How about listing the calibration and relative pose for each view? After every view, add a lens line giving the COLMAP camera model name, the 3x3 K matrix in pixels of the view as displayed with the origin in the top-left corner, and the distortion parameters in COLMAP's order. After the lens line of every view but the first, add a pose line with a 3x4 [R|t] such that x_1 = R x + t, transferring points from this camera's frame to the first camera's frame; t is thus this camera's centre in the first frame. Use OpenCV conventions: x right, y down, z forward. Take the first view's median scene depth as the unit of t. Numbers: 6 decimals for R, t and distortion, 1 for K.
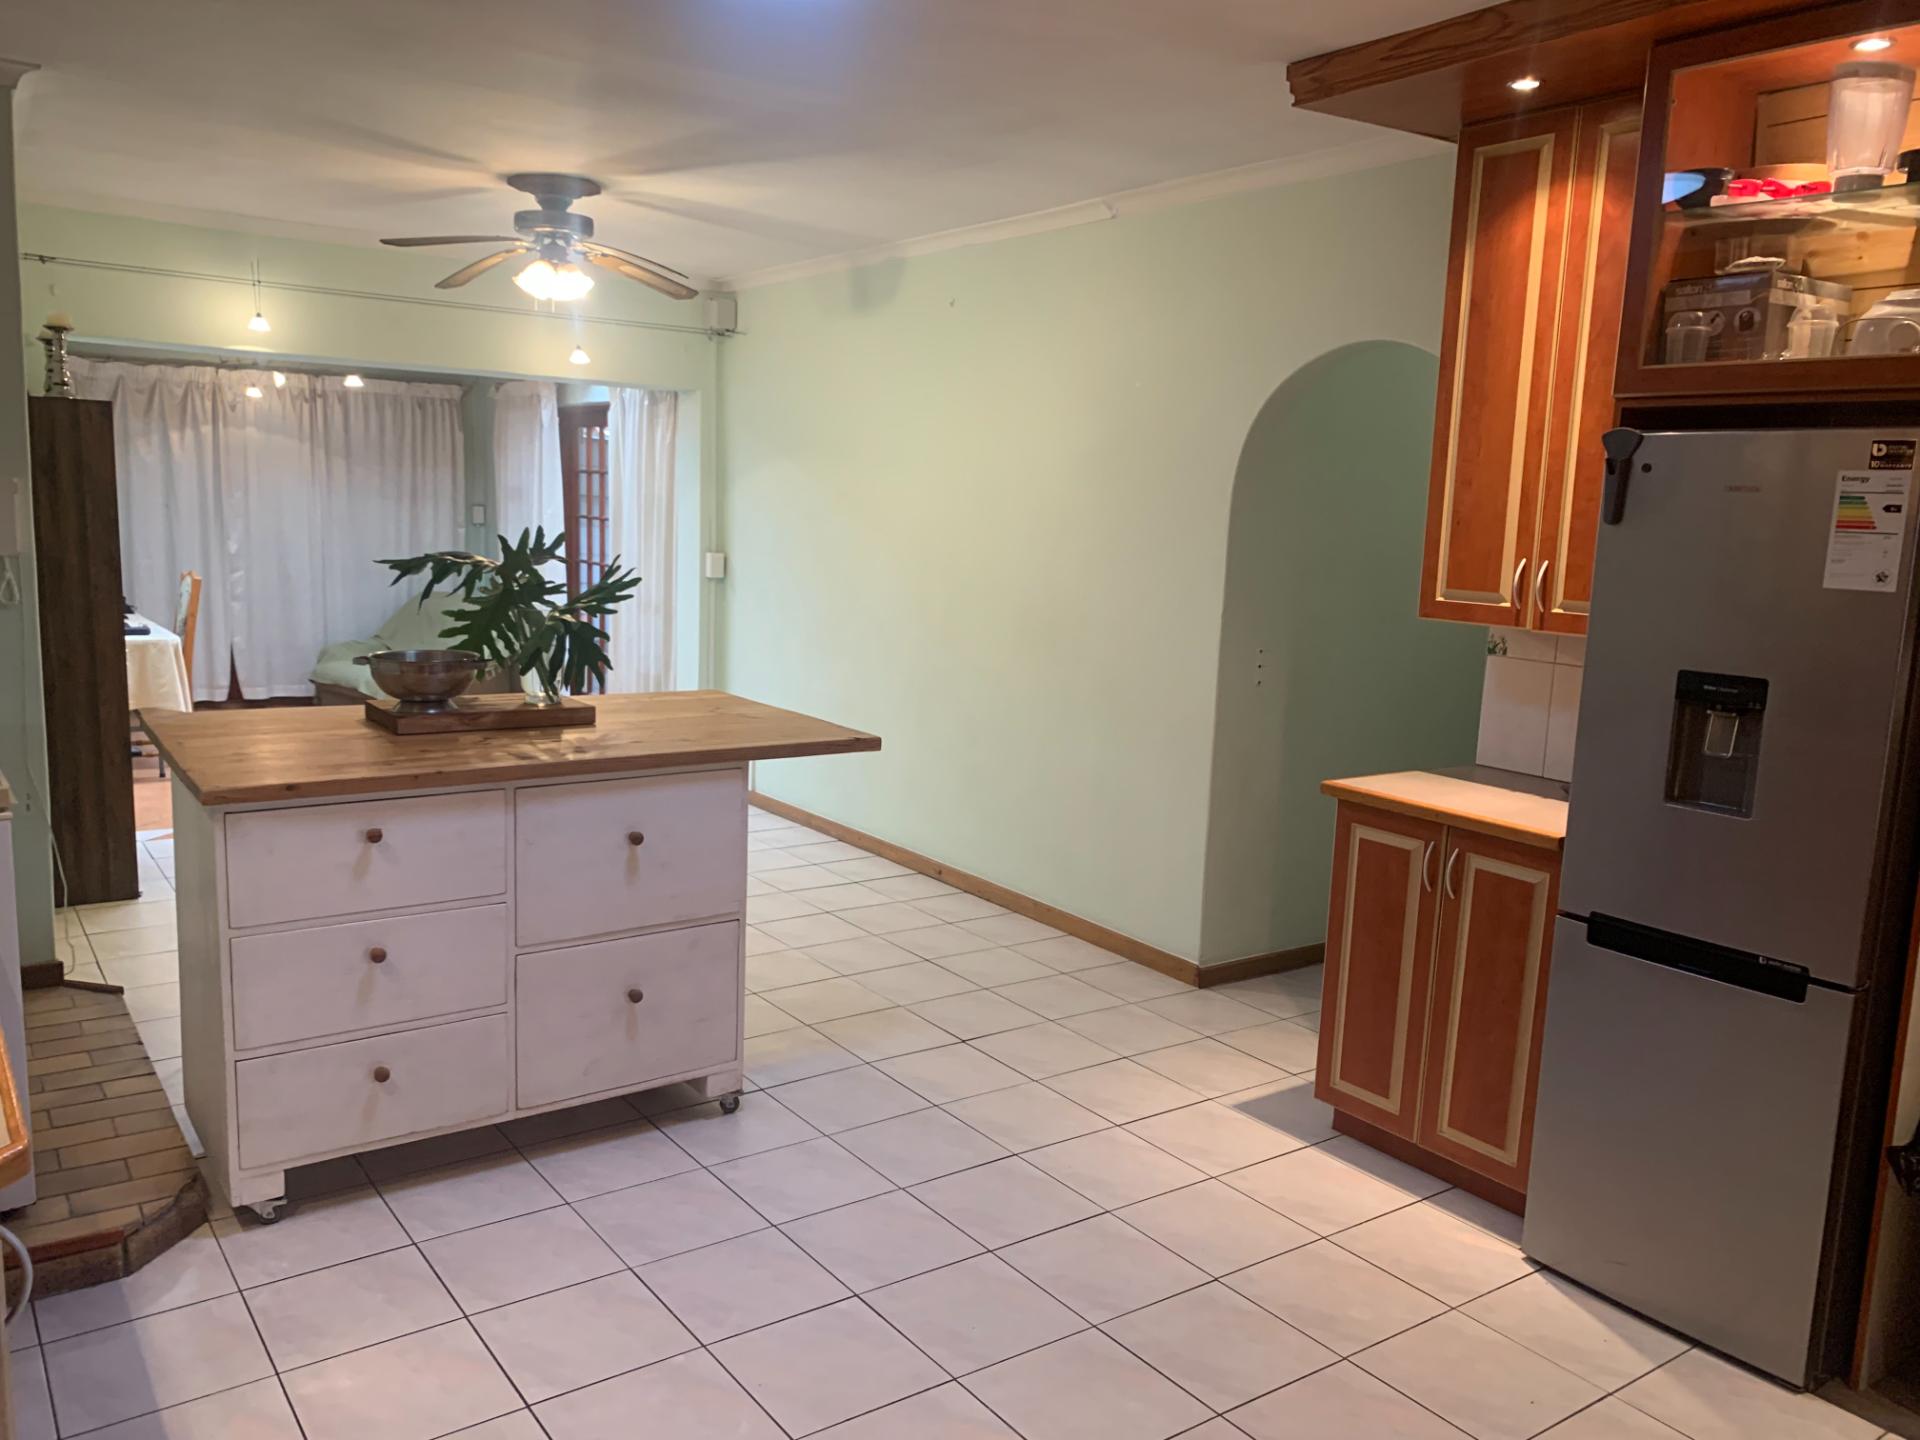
lens RADIAL K [[1473.7, 0, 940.2], [0, 1473.7, 725.7], [0, 0, 1]] dist [0.037379, -0.034487]
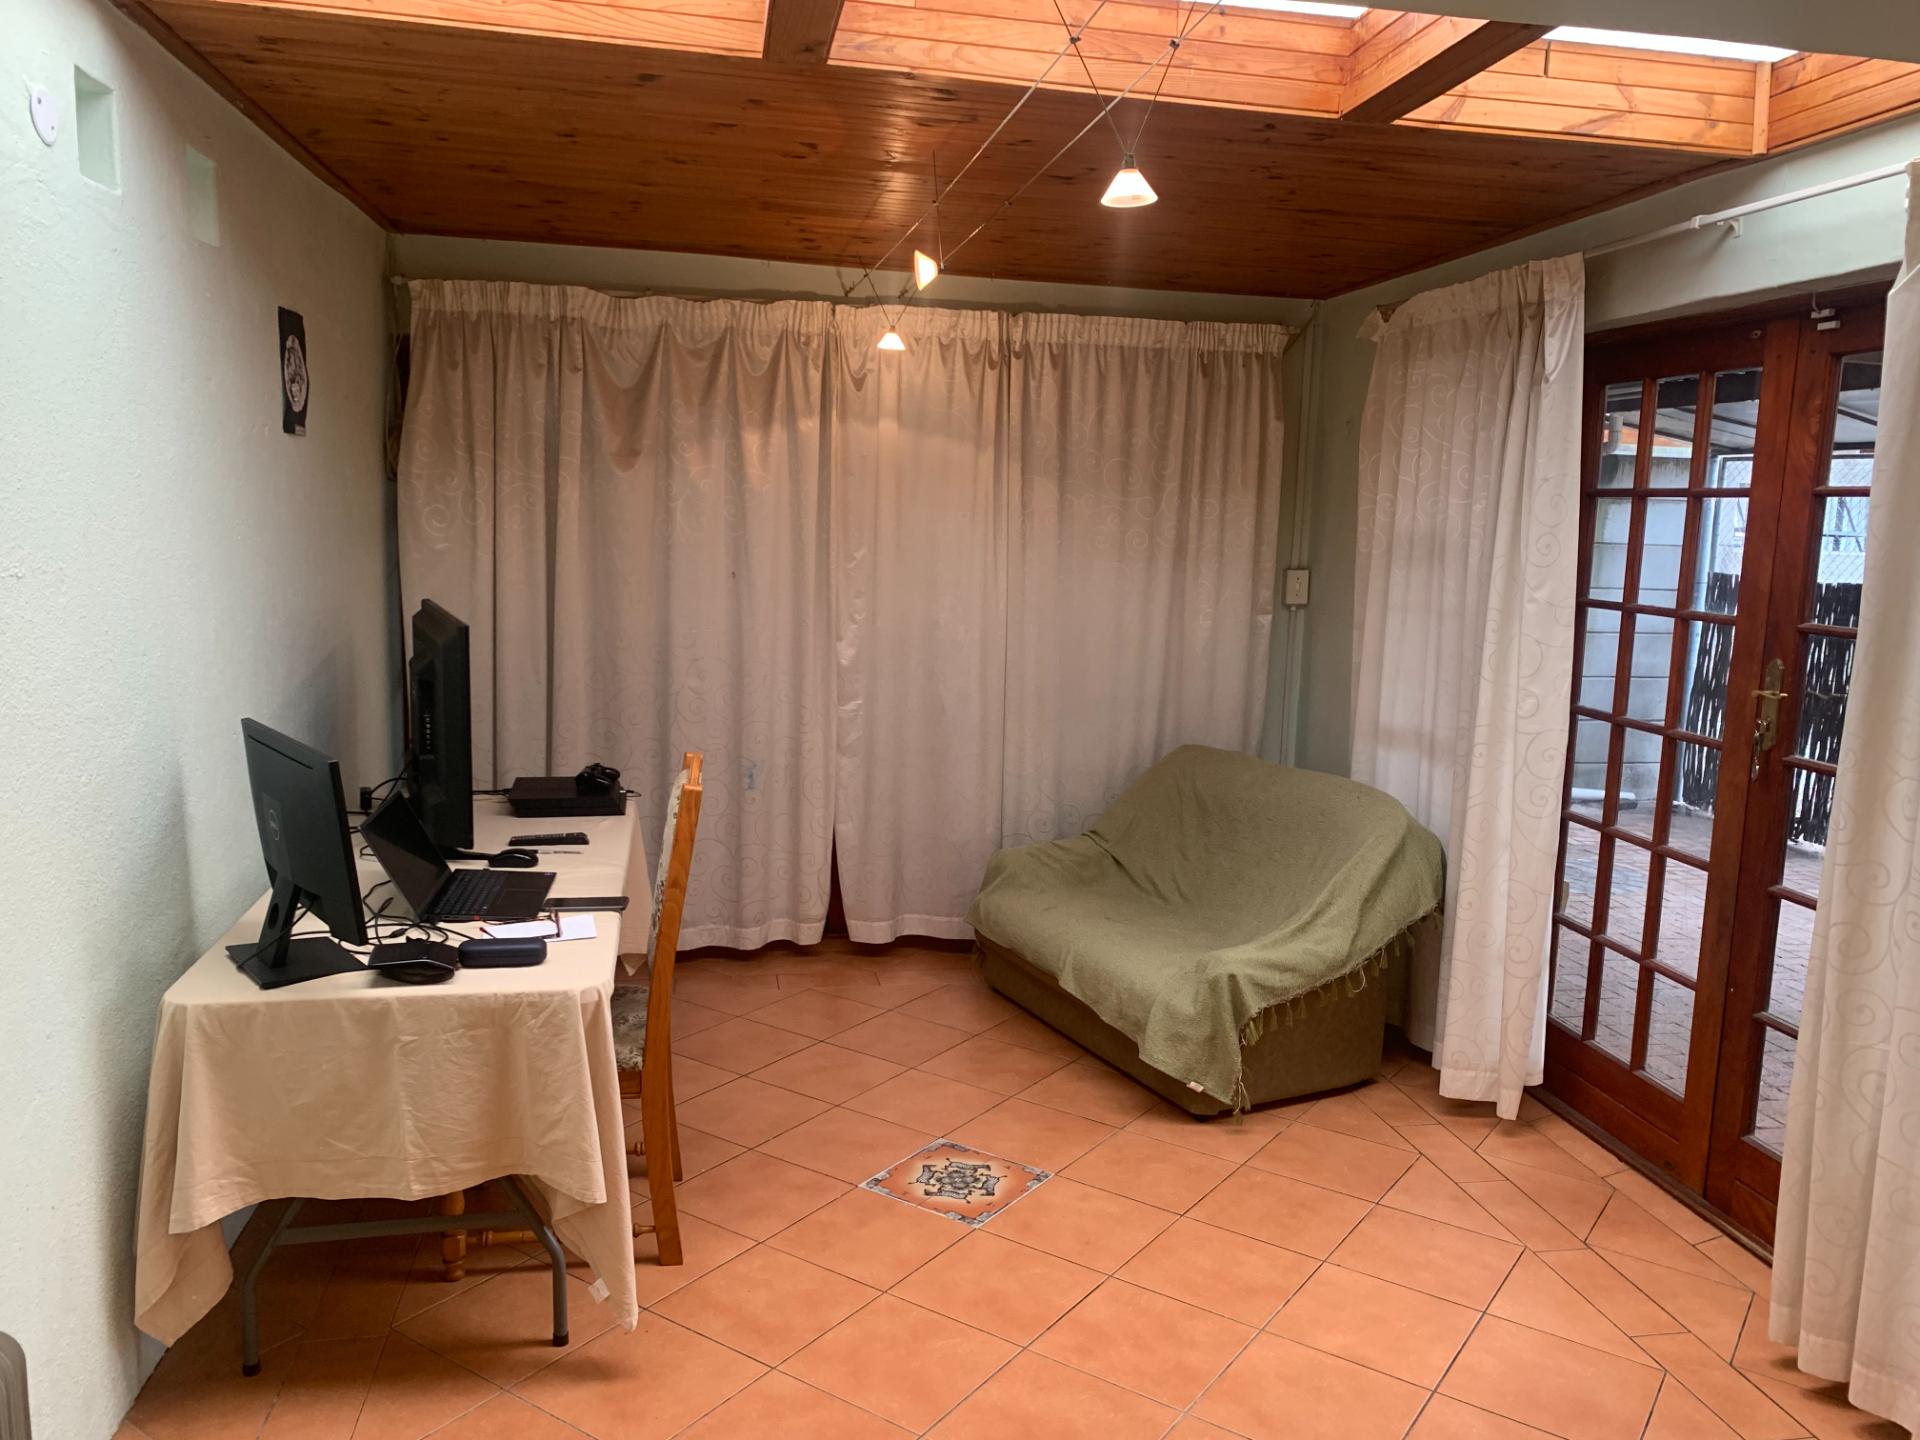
lens RADIAL K [[1473.7, 0, 957.4], [0, 1473.7, 716.3], [0, 0, 1]] dist [0.037379, -0.034487]
pose [[0.911693, 0.044020, -0.408506, -0.229886], [-0.057381, 0.998142, -0.020502, -0.090102], [0.406845, 0.042132, 0.912525, 0.547084]]
